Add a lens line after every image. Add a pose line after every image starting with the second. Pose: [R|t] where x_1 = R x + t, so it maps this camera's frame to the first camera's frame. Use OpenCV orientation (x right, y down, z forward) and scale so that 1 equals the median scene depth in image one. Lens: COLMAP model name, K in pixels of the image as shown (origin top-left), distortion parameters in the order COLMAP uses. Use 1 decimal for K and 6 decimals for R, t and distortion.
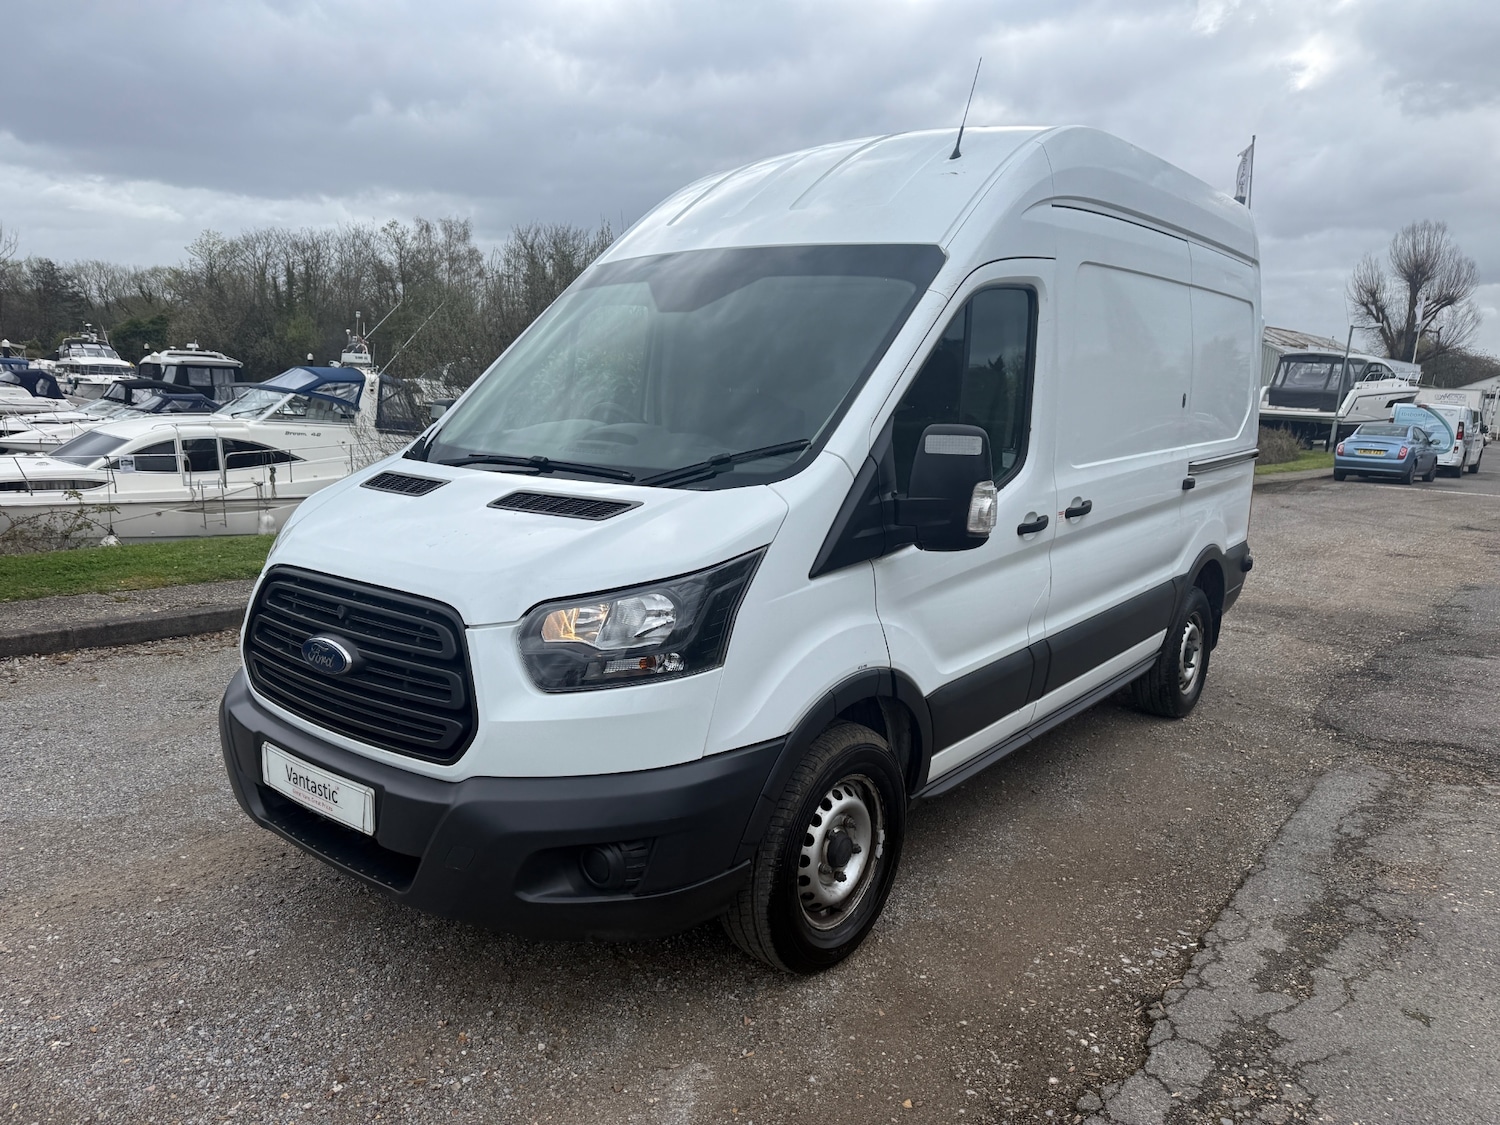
lens RADIAL K [[1051.6, 0, 760.9], [0, 1051.6, 573.2], [0, 0, 1]] dist [0.022543, -0.031965]
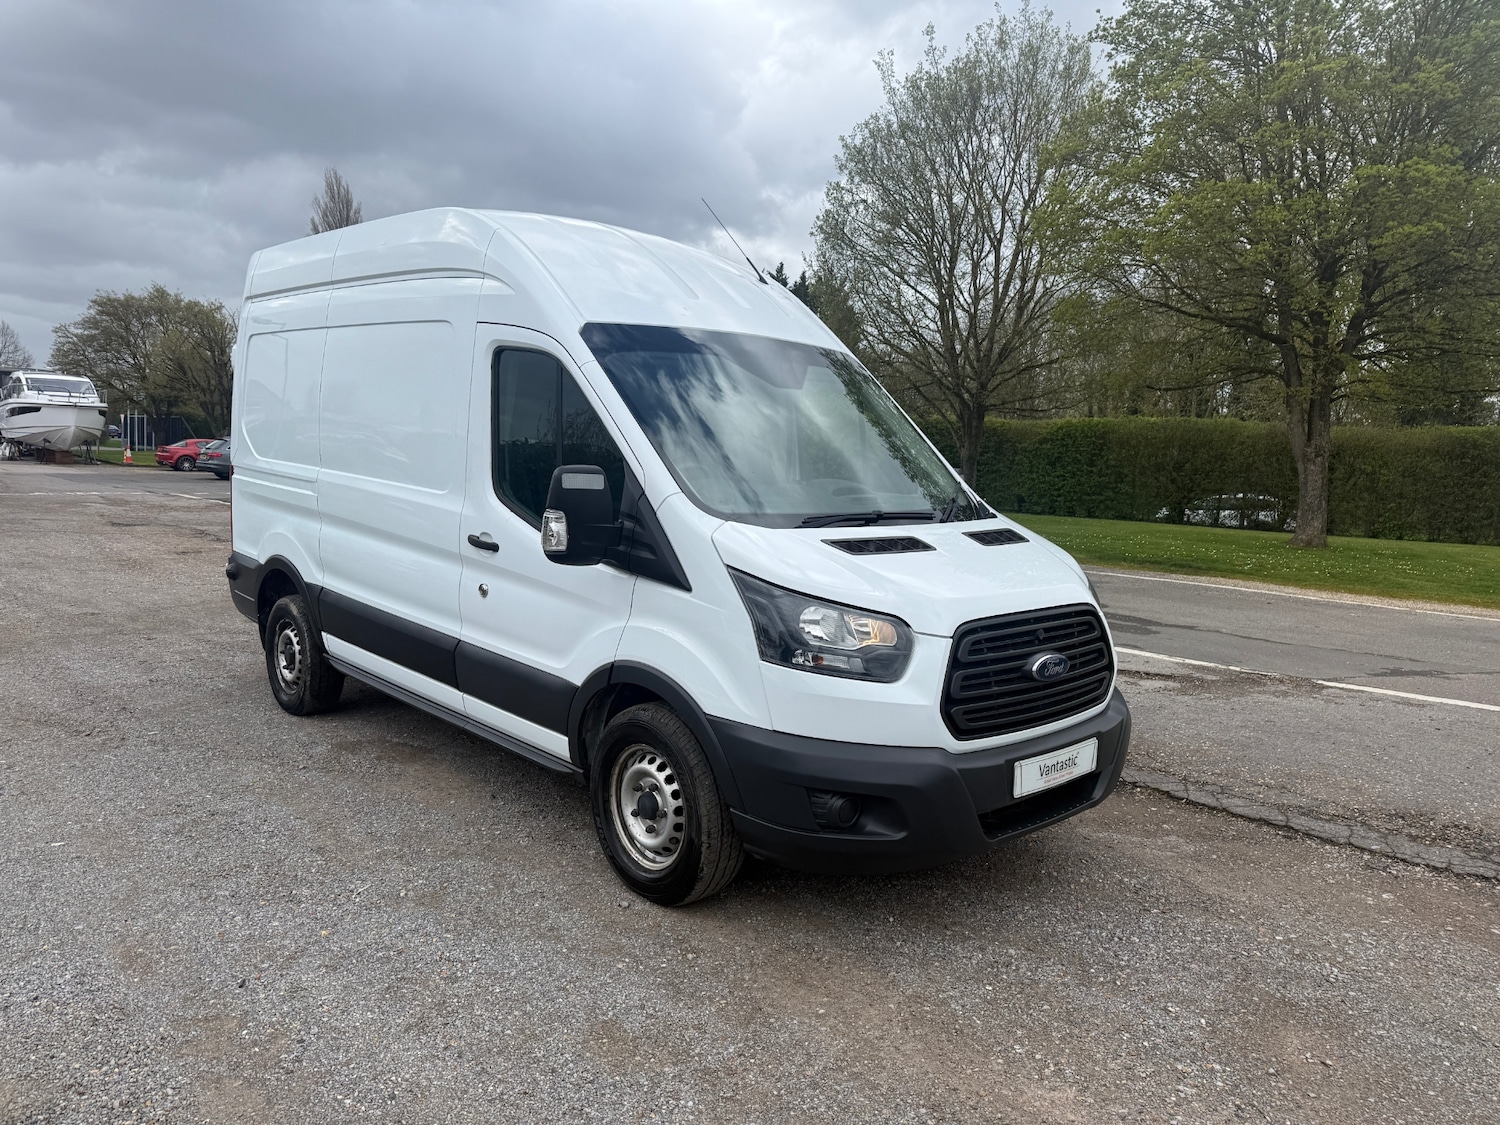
lens RADIAL K [[1051.6, 0, 725.5], [0, 1051.6, 588.4], [0, 0, 1]] dist [0.022543, -0.031965]
pose [[0.170866, -0.167749, 0.970909, -1.382562], [0.143200, 0.979165, 0.143974, -0.211911], [-0.974833, 0.114434, 0.191328, 0.897862]]
